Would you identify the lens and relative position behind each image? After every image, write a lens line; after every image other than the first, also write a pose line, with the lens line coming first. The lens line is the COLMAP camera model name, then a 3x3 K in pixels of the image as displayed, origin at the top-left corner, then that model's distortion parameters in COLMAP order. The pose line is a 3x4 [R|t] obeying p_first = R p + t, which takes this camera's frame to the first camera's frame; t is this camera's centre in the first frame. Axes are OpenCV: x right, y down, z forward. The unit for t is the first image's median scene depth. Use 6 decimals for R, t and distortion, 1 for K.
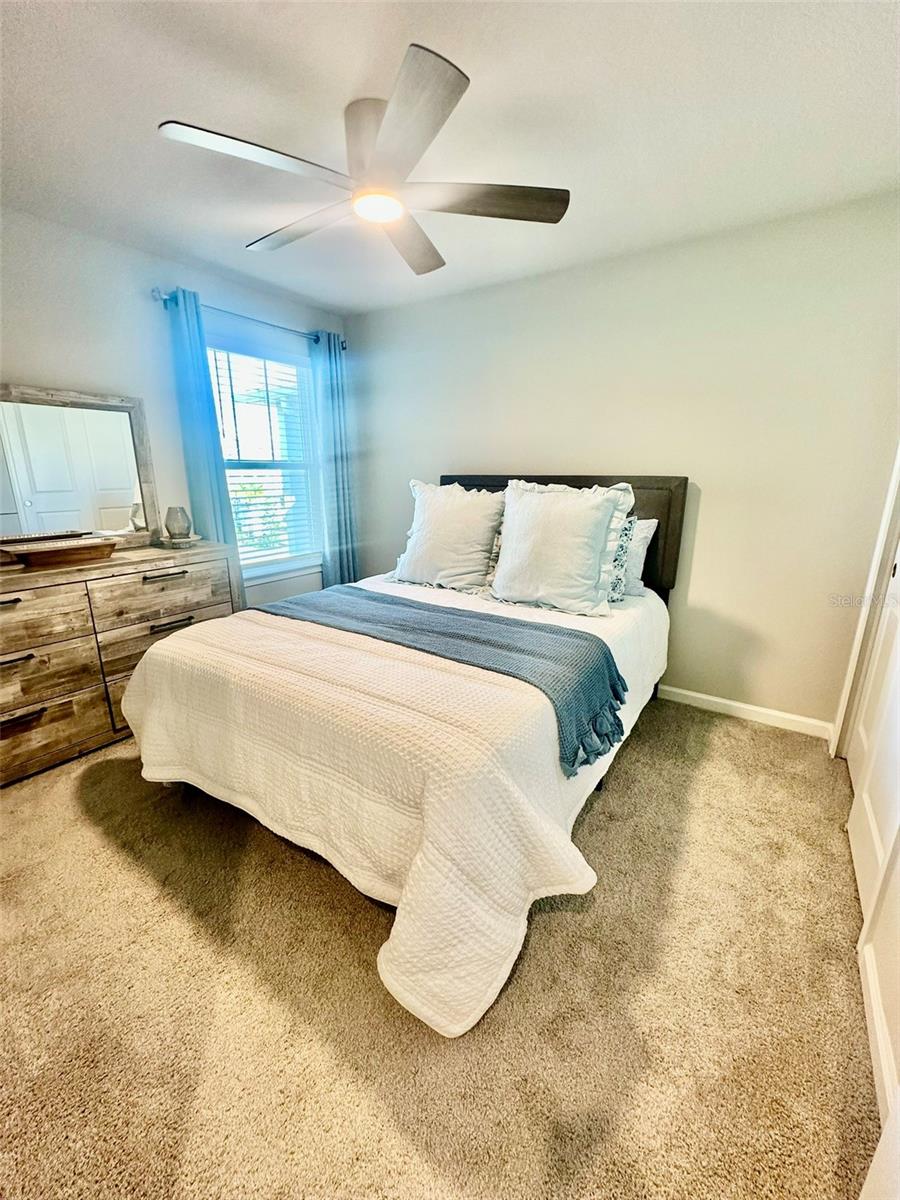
lens RADIAL K [[480.9, 0, 449.1], [0, 480.9, 601.6], [0, 0, 1]] dist [-0.000629, 0.000610]
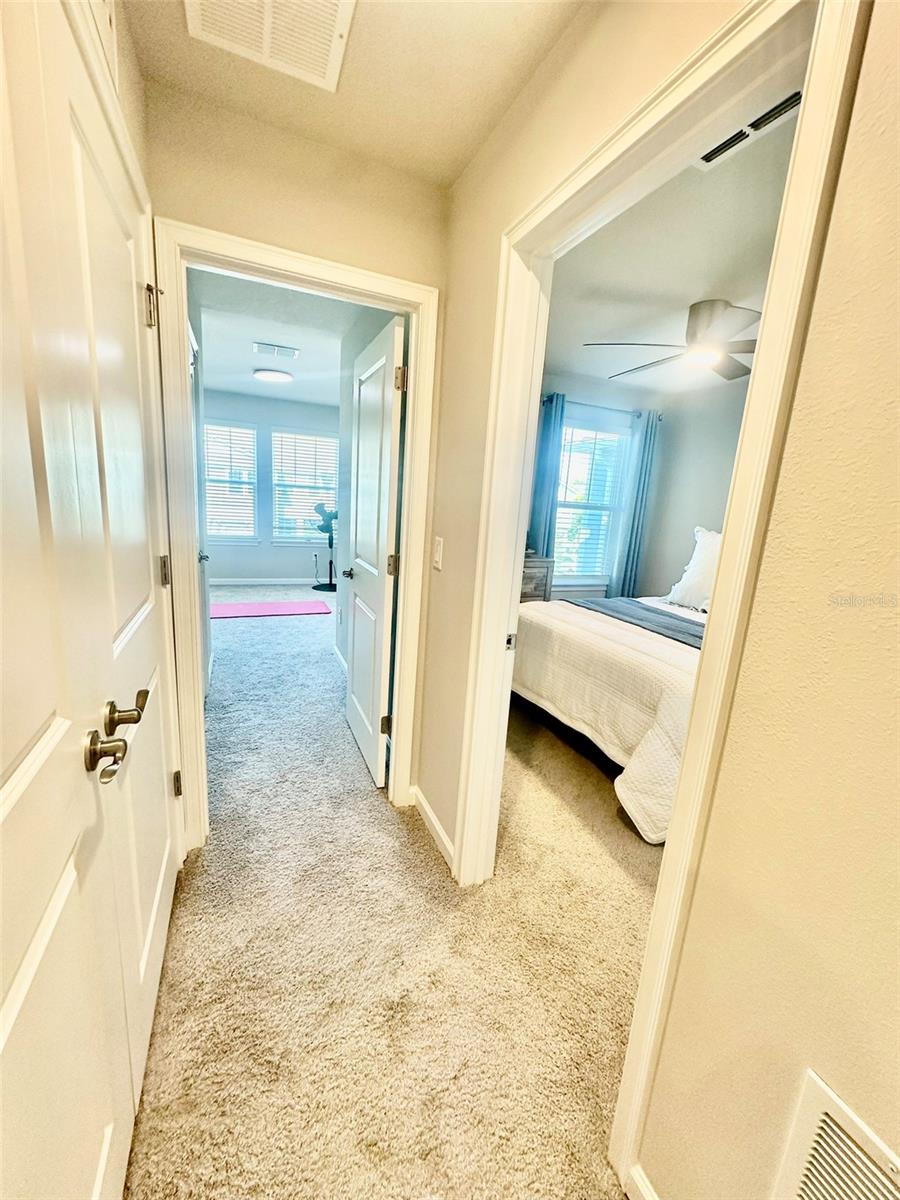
lens RADIAL K [[480.9, 0, 451.7], [0, 480.9, 600.3], [0, 0, 1]] dist [-0.000629, 0.000610]
pose [[0.842605, 0.170043, -0.510982, 0.061845], [-0.206291, 0.978382, -0.014588, 0.092318], [0.497455, 0.117703, 0.859468, -0.409686]]
